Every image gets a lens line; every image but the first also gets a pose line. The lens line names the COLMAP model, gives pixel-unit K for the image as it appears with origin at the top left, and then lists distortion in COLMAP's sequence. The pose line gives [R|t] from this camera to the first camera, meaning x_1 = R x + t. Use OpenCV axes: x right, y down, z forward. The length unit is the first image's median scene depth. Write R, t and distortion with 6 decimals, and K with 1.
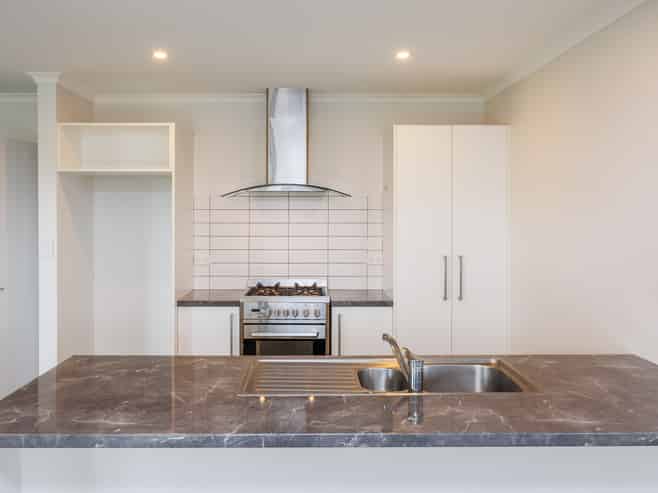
lens RADIAL K [[642.5, 0, 328.0], [0, 642.5, 250.2], [0, 0, 1]] dist [0.076369, 0.000000]
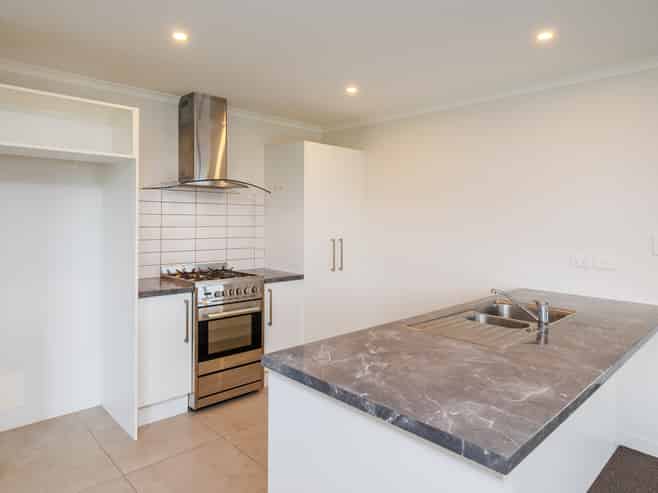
lens RADIAL K [[430.8, 0, 330.0], [0, 430.8, 242.1], [0, 0, 1]] dist [-0.007516, 0.000358]
pose [[0.729026, -0.031672, 0.683753, -0.453468], [0.032970, 0.999394, 0.011139, 0.005125], [-0.683691, 0.014423, 0.729629, 0.324659]]
